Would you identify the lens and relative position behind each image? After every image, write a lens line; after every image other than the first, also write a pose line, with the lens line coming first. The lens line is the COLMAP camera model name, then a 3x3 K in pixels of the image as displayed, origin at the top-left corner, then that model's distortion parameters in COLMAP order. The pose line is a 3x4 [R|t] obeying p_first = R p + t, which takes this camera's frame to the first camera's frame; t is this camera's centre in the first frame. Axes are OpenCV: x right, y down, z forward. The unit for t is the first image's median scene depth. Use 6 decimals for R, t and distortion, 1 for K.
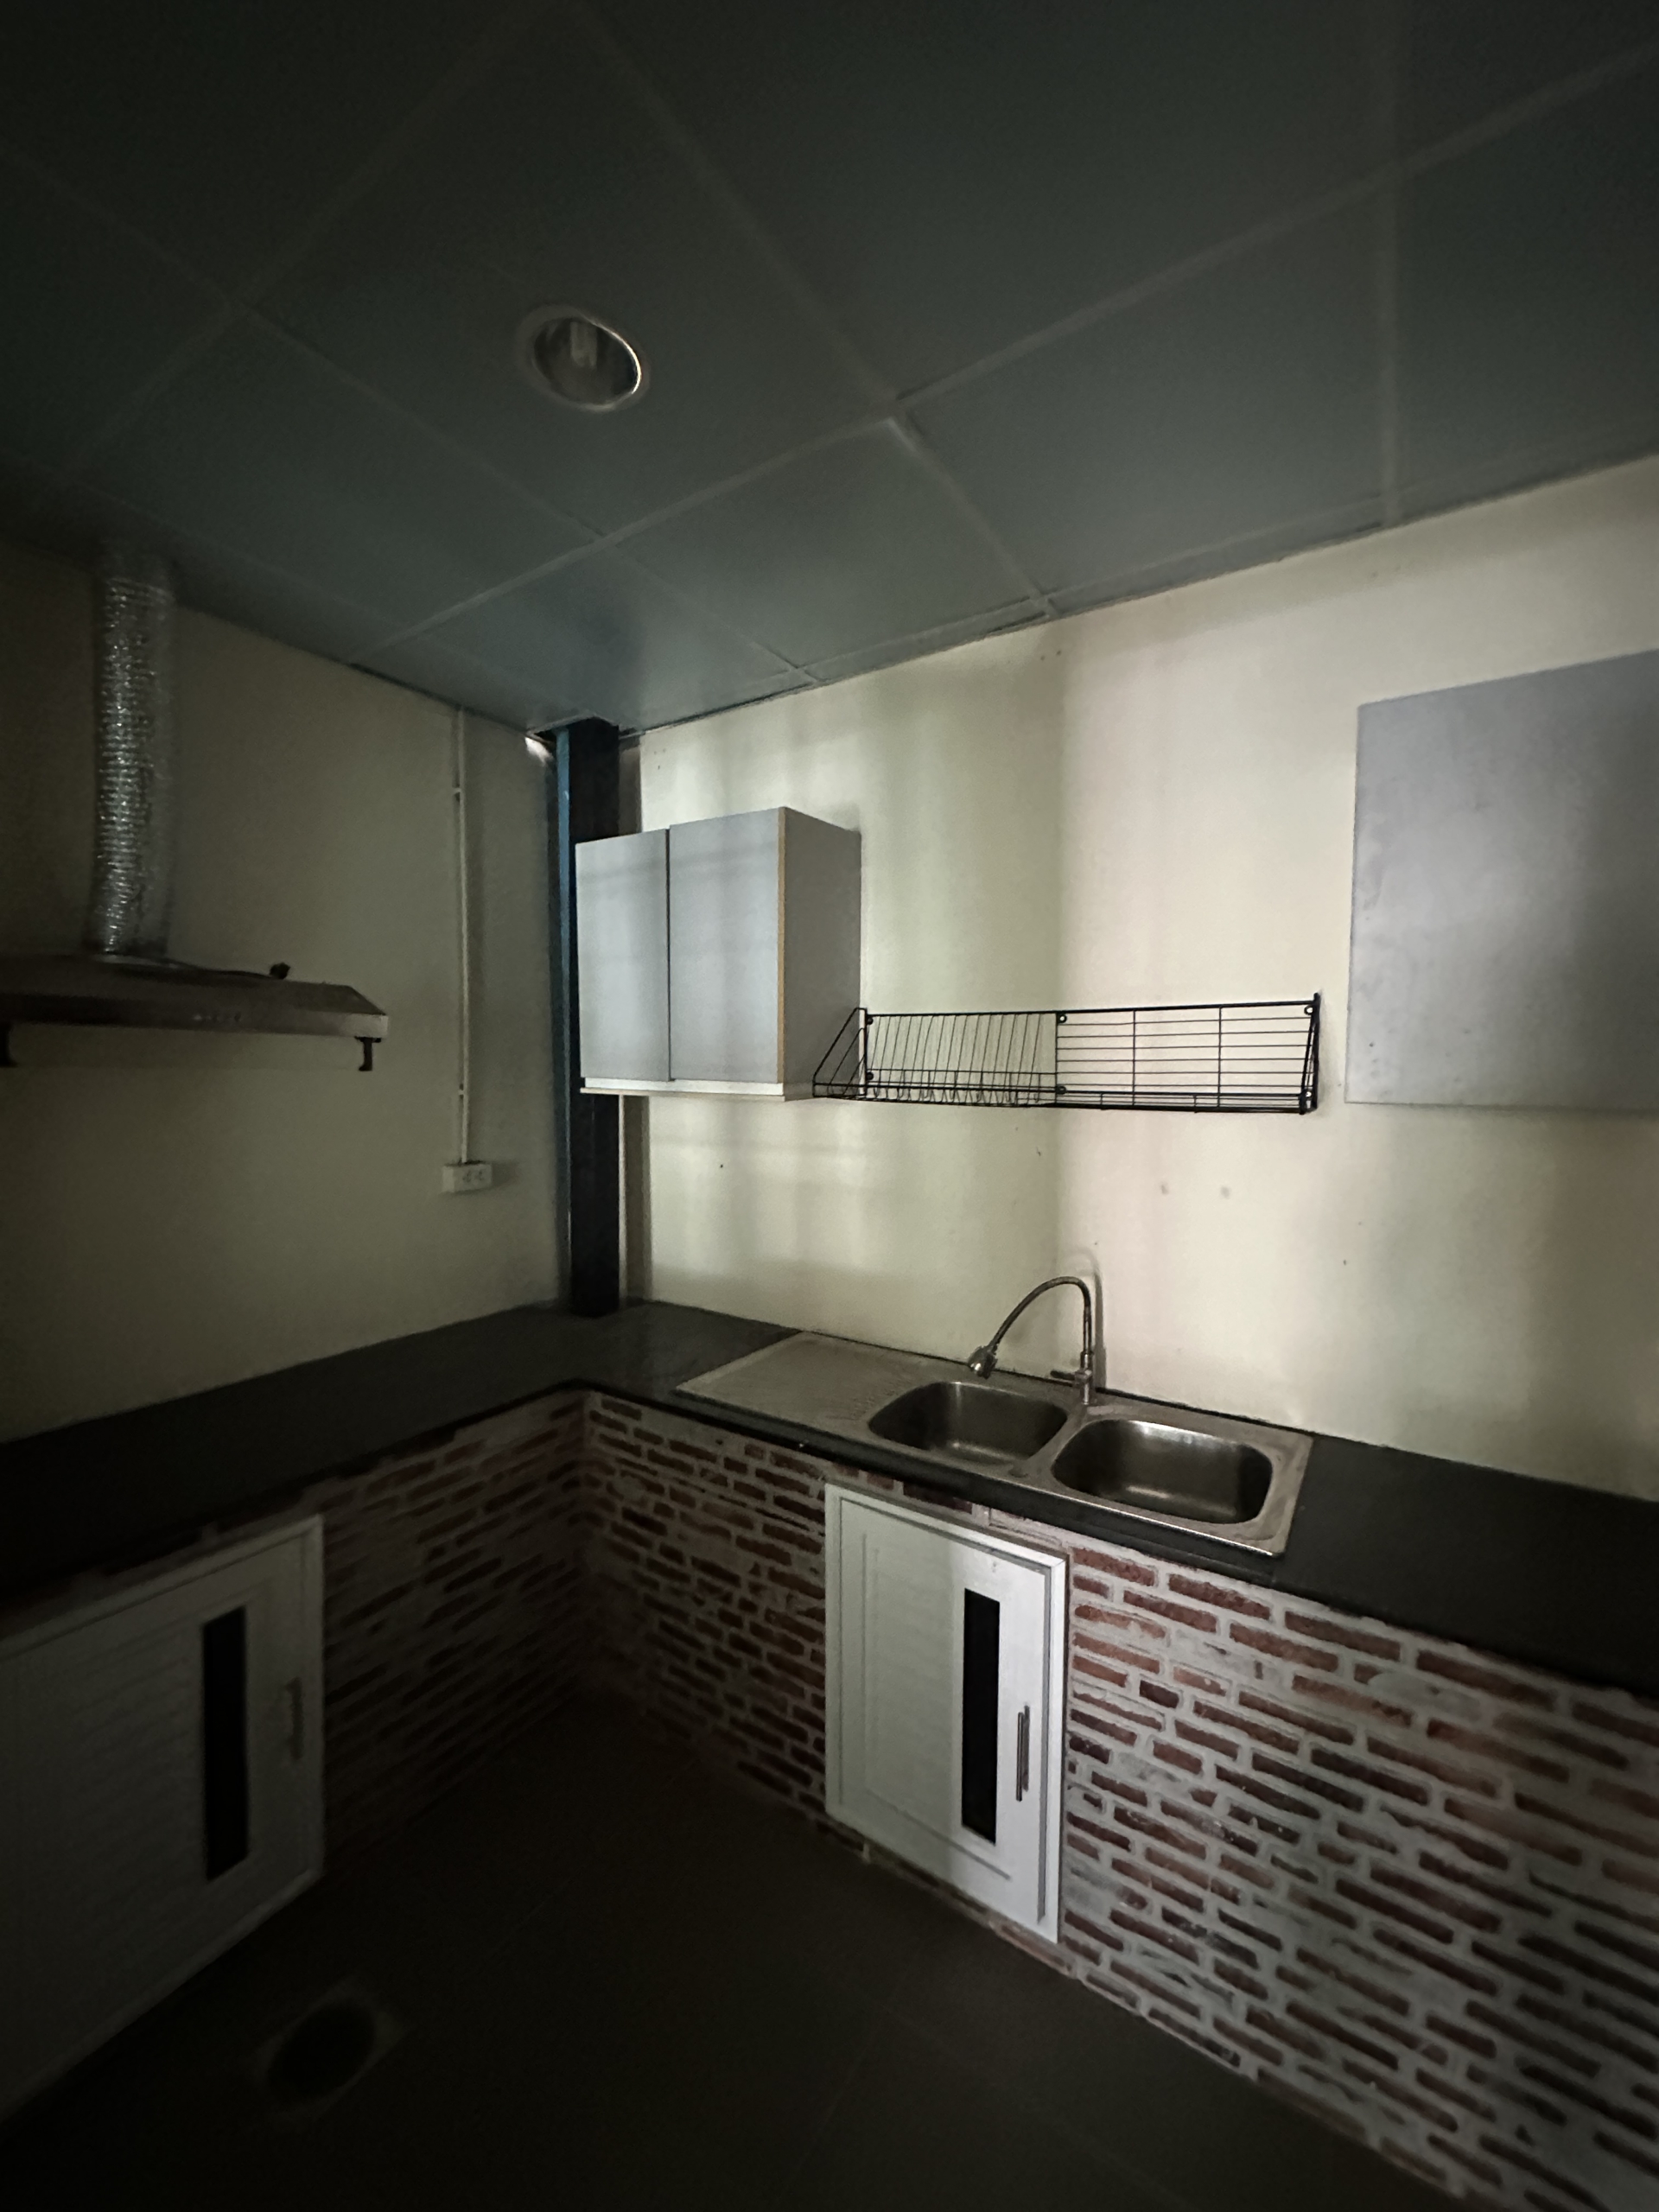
lens RADIAL K [[894.4, 0, 827.1], [0, 894.4, 1107.9], [0, 0, 1]] dist [-0.000235, 0.000365]
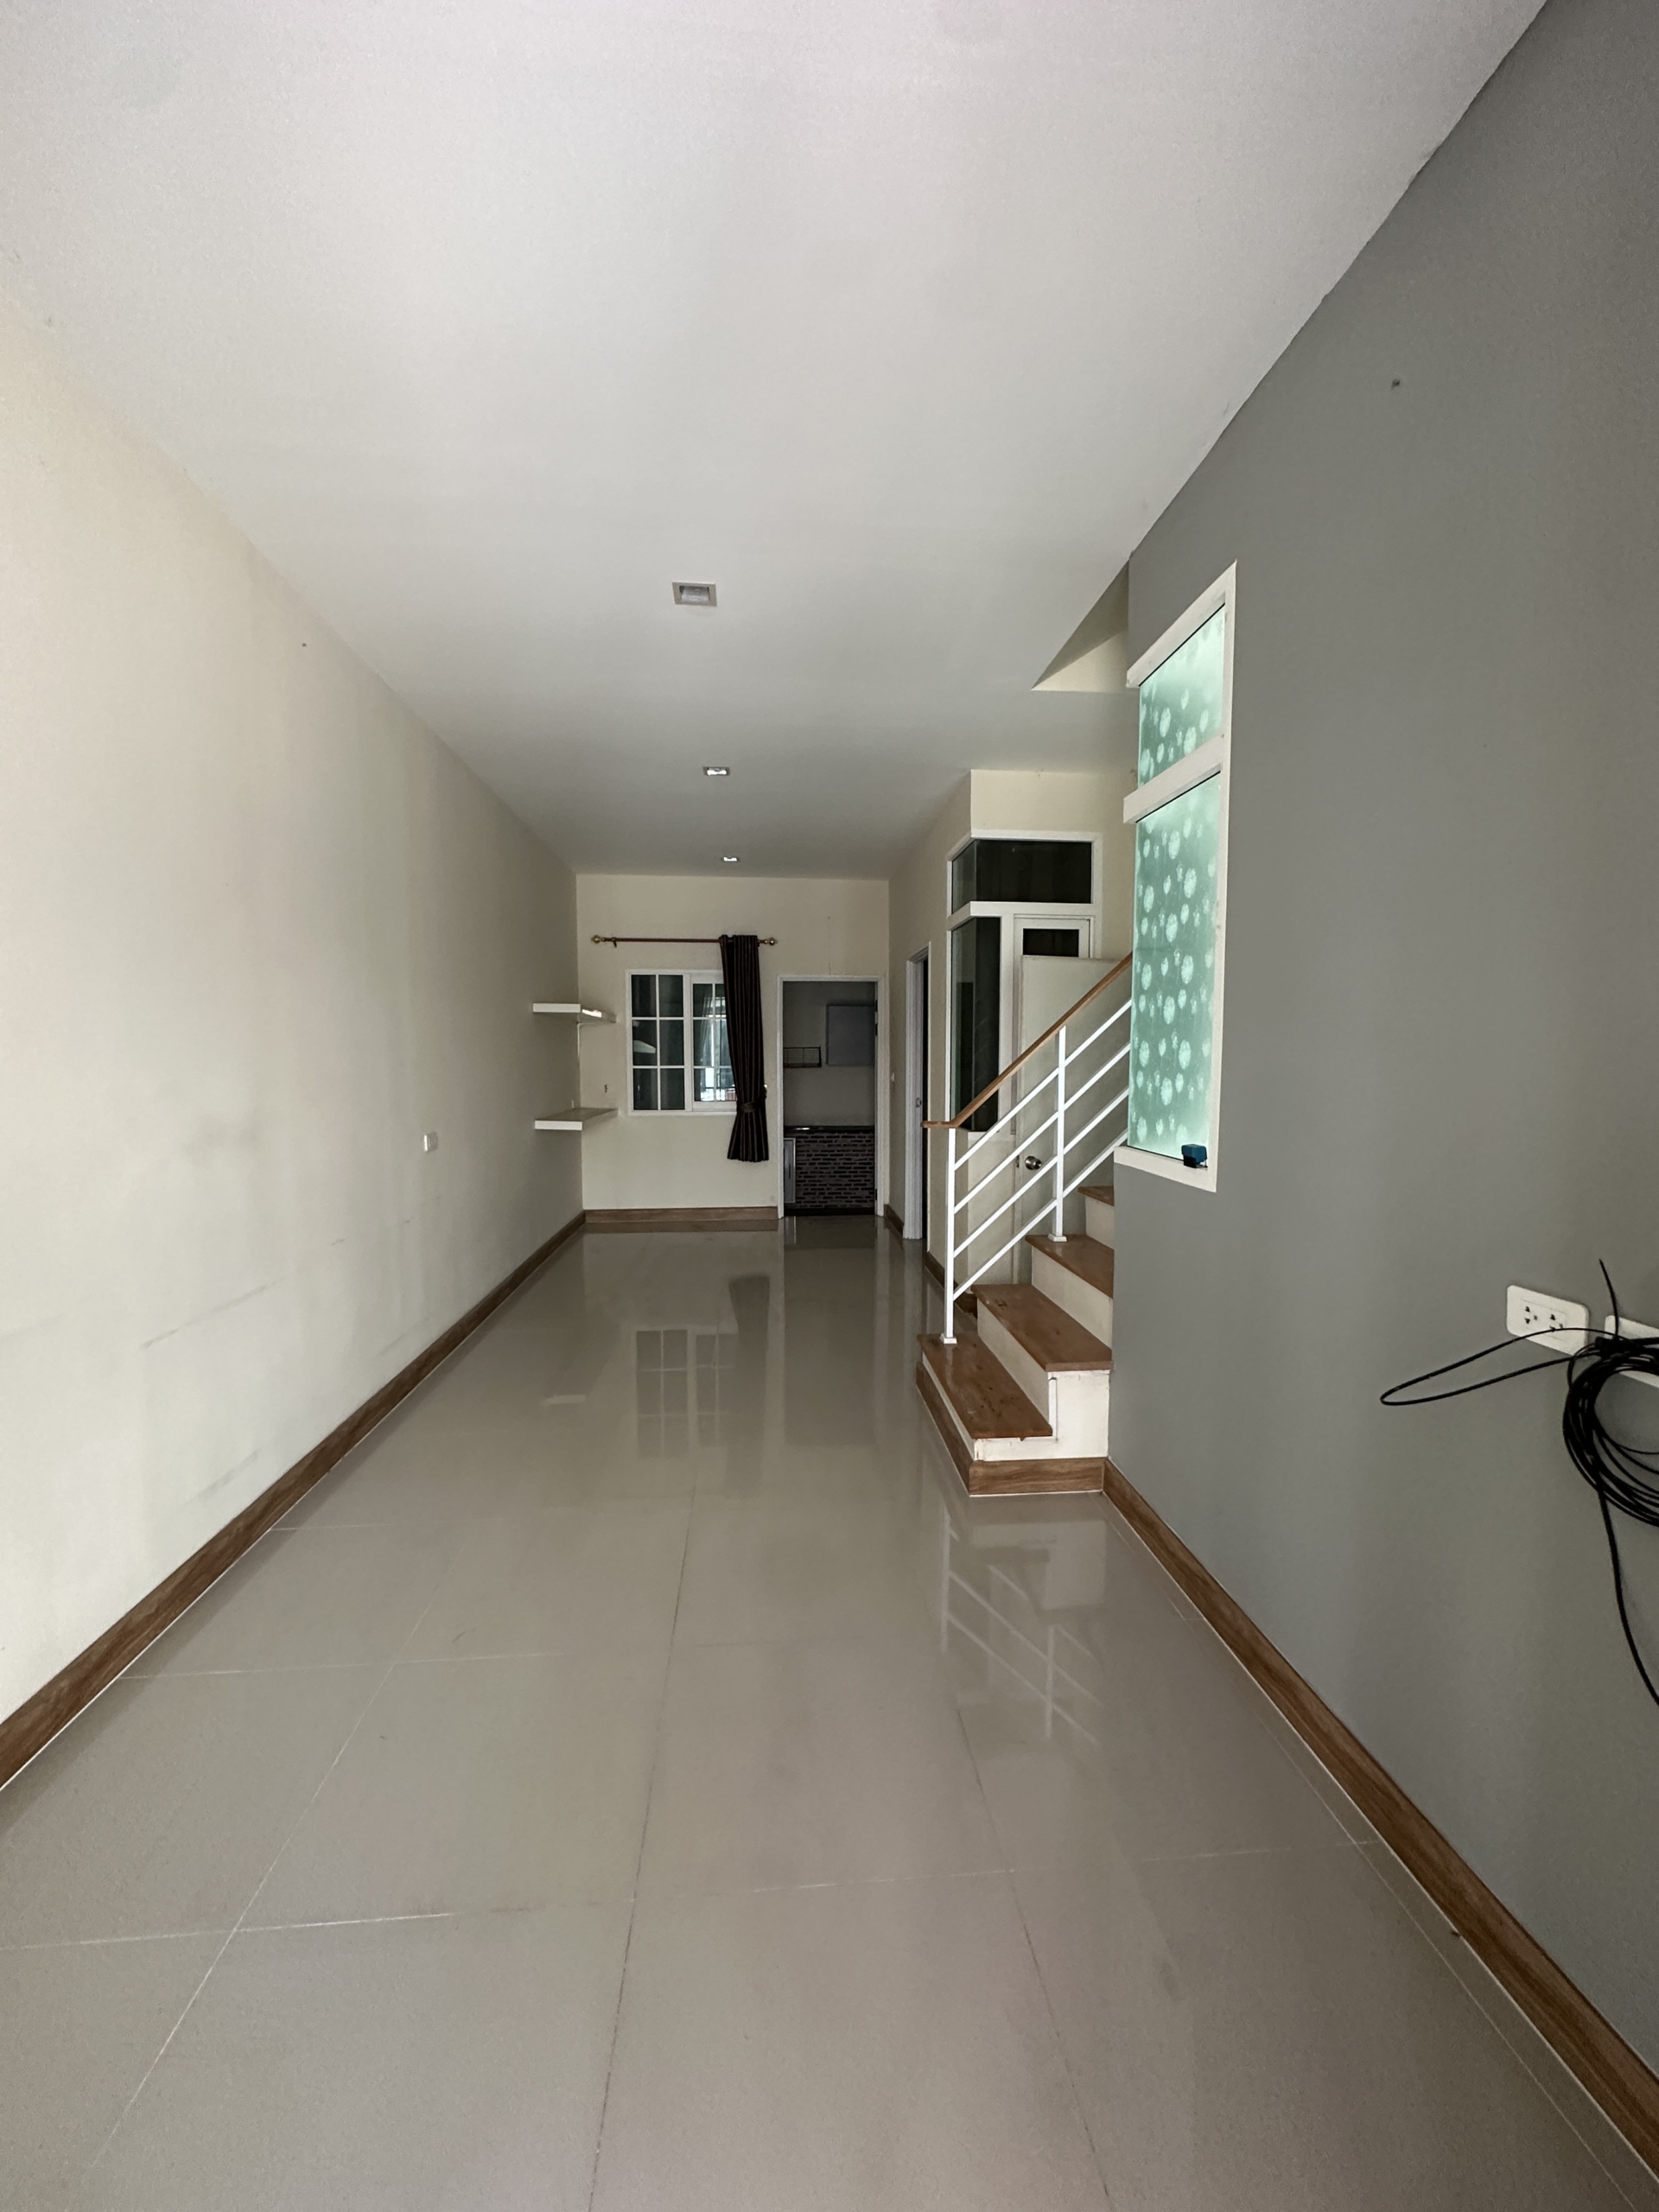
lens RADIAL K [[894.4, 0, 830.2], [0, 894.4, 1108.3], [0, 0, 1]] dist [-0.000235, 0.000365]
pose [[0.780156, -0.045072, 0.623959, -3.169007], [0.034370, 0.998983, 0.029188, 0.111914], [-0.624640, -0.001326, 0.780912, -3.719480]]
